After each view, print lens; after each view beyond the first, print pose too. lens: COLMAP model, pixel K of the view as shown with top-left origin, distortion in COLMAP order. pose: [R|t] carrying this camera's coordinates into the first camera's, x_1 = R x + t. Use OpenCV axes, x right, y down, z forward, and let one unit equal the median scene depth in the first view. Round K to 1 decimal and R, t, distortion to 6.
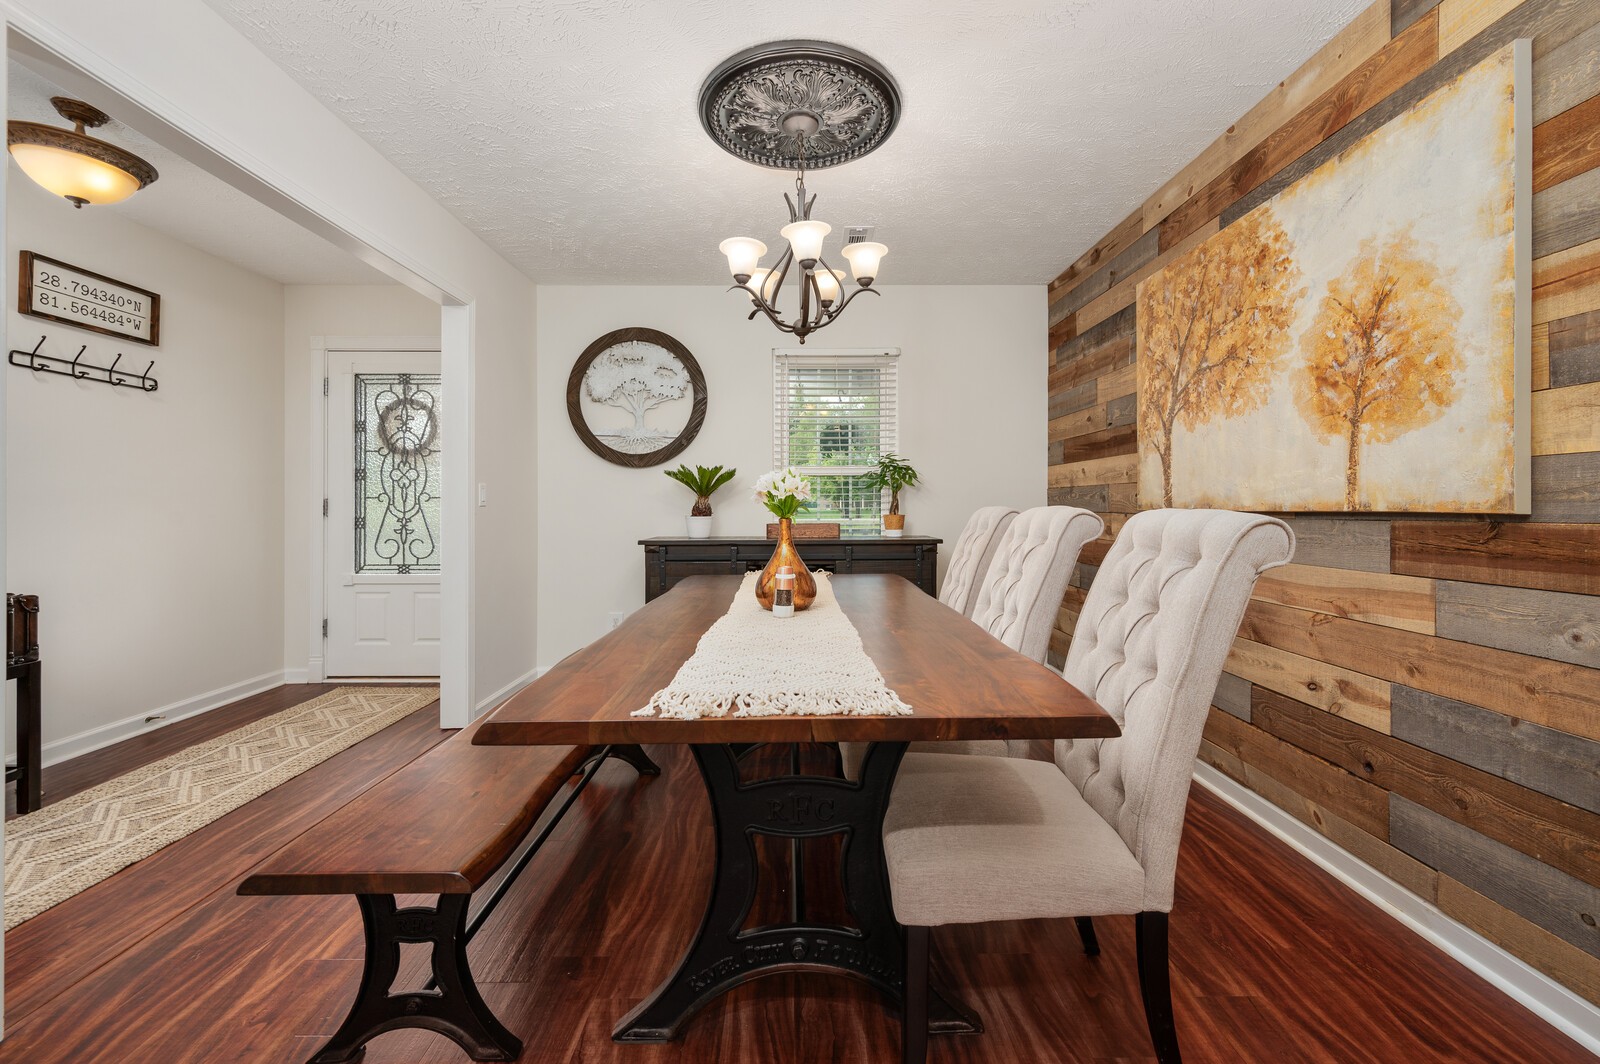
lens RADIAL K [[662.0, 0, 812.6], [0, 662.0, 506.9], [0, 0, 1]] dist [0.000108, -0.000348]
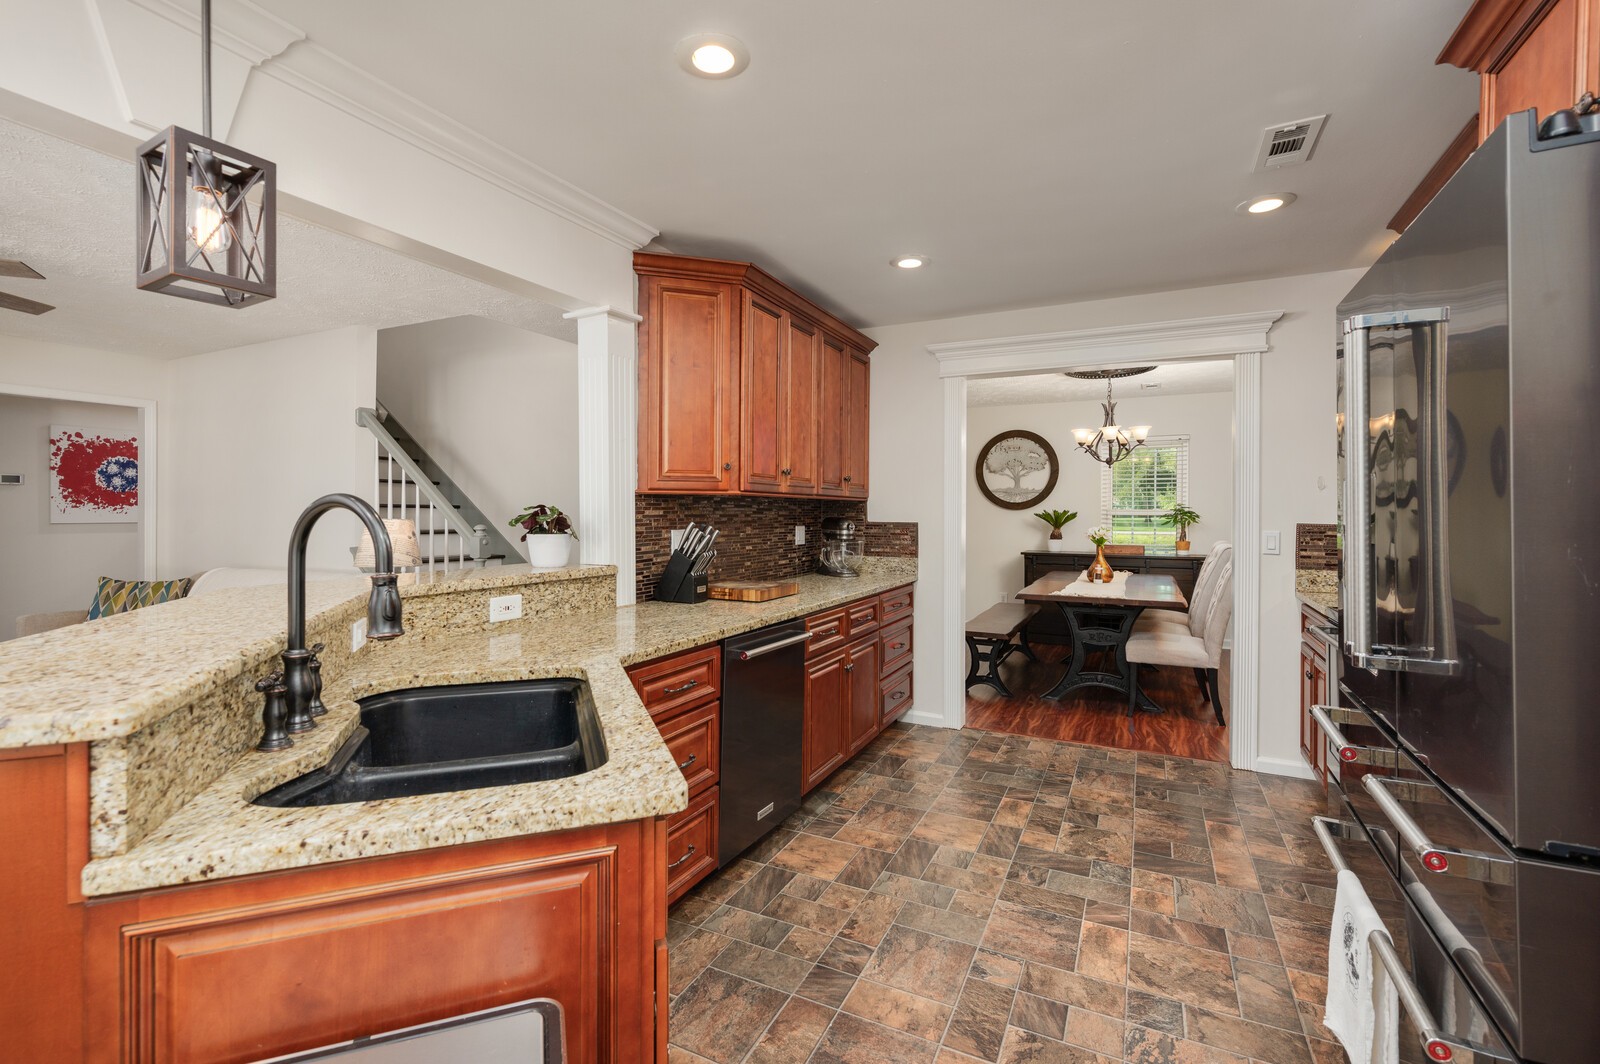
lens RADIAL K [[702.1, 0, 798.7], [0, 702.1, 516.5], [0, 0, 1]] dist [0.003176, 0.000154]
pose [[0.883404, 0.008155, -0.468542, 0.101739], [-0.005970, 0.999963, 0.006148, -0.053627], [0.468575, -0.002634, 0.883420, -0.959066]]
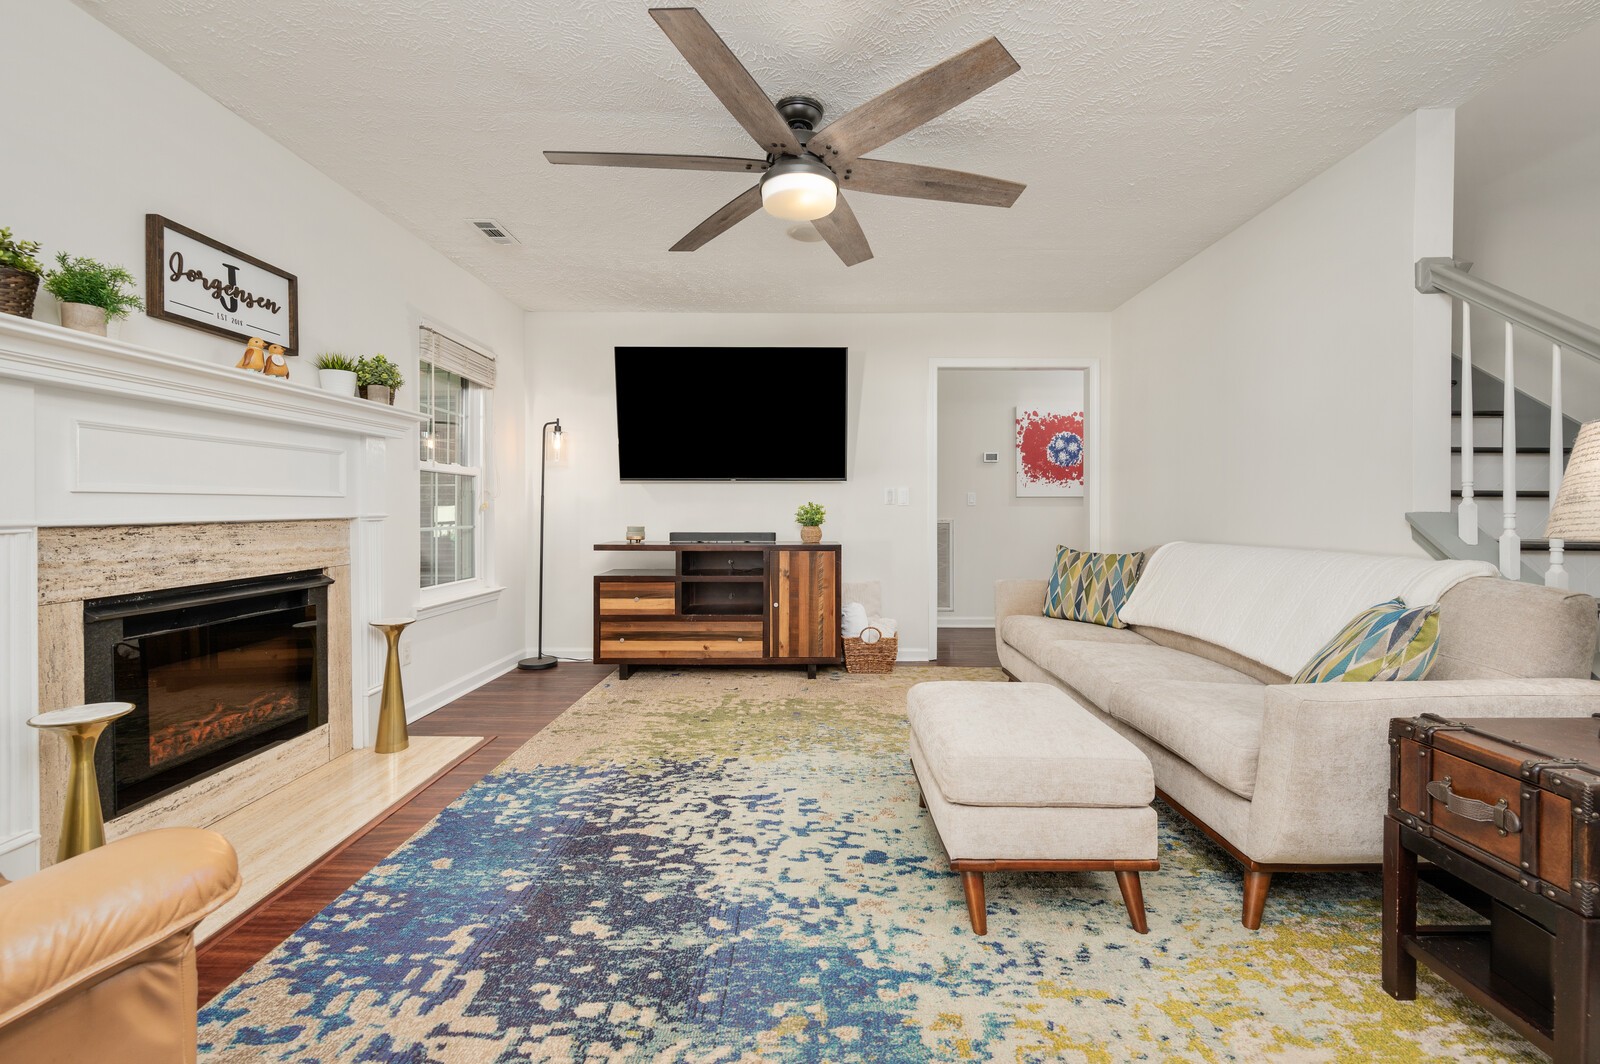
lens RADIAL K [[662.0, 0, 812.6], [0, 662.0, 506.9], [0, 0, 1]] dist [0.000108, -0.000348]
pose [[-0.023829, 0.000726, -0.999716, -0.465601], [-0.001657, 0.999998, 0.000766, 0.003006], [0.999715, 0.001674, -0.023828, -0.814394]]
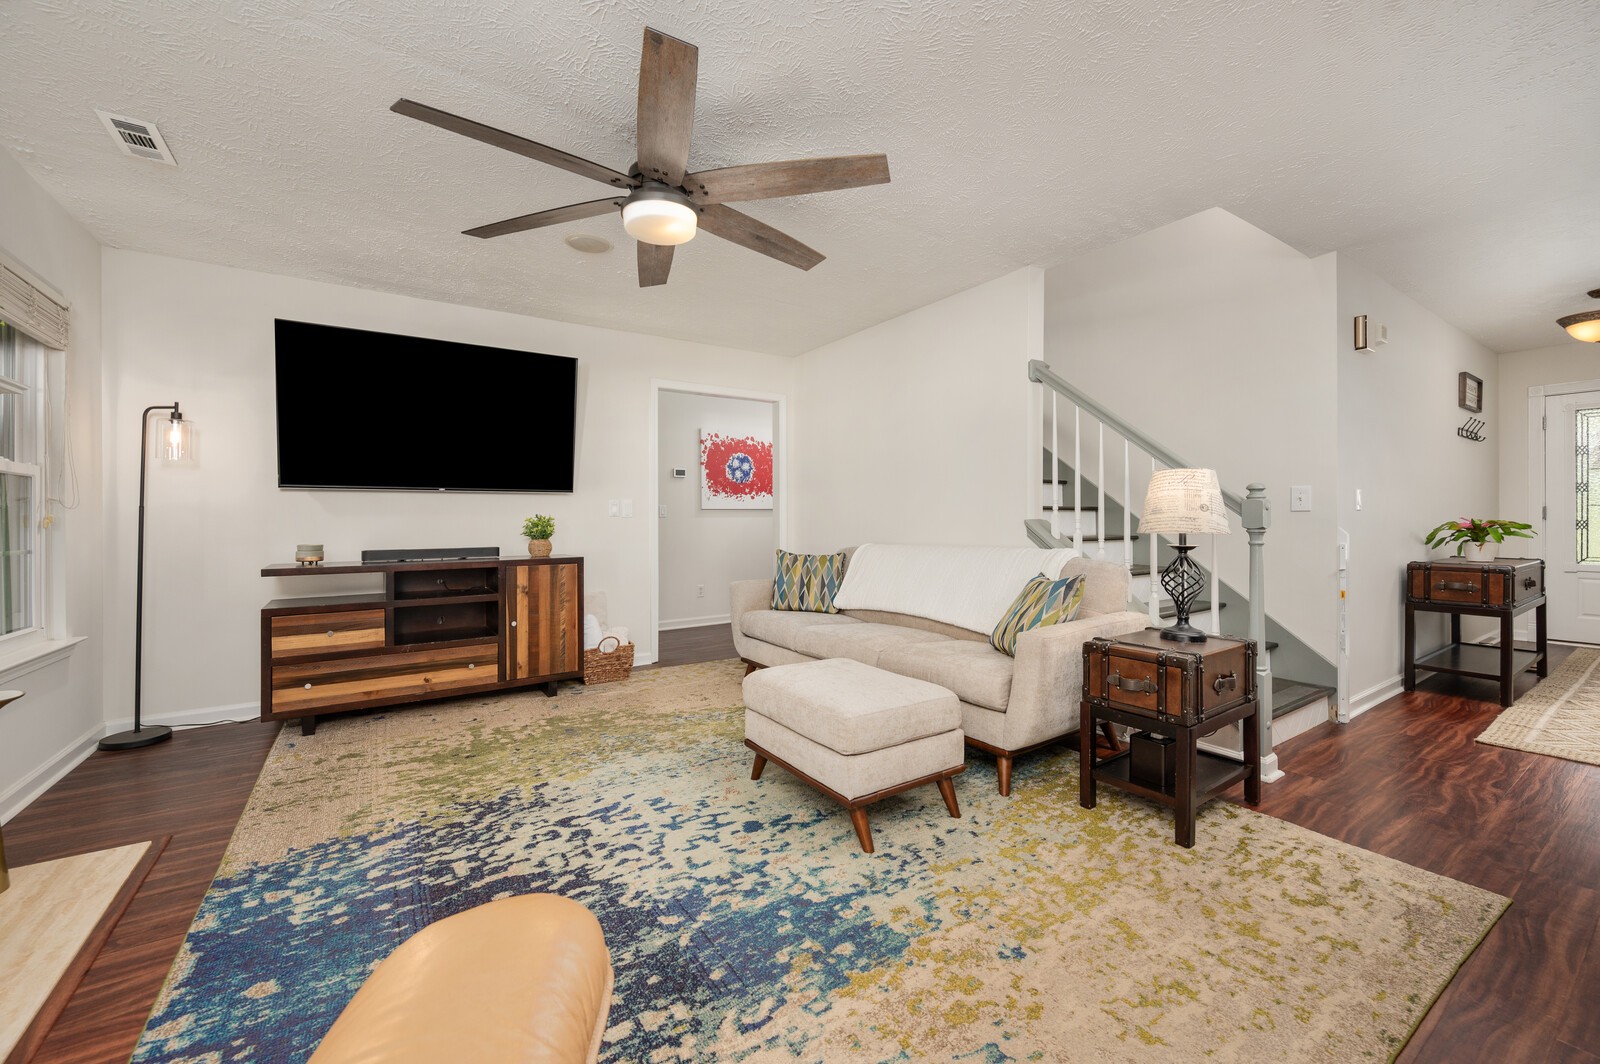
lens RADIAL K [[636.7, 0, 800.3], [0, 636.7, 517.9], [0, 0, 1]] dist [0.000052, -0.000077]
pose [[0.536468, -0.002187, -0.843918, -0.483898], [0.004612, 0.999989, 0.000341, 0.003378], [0.843908, -0.004075, 0.536472, -1.045806]]
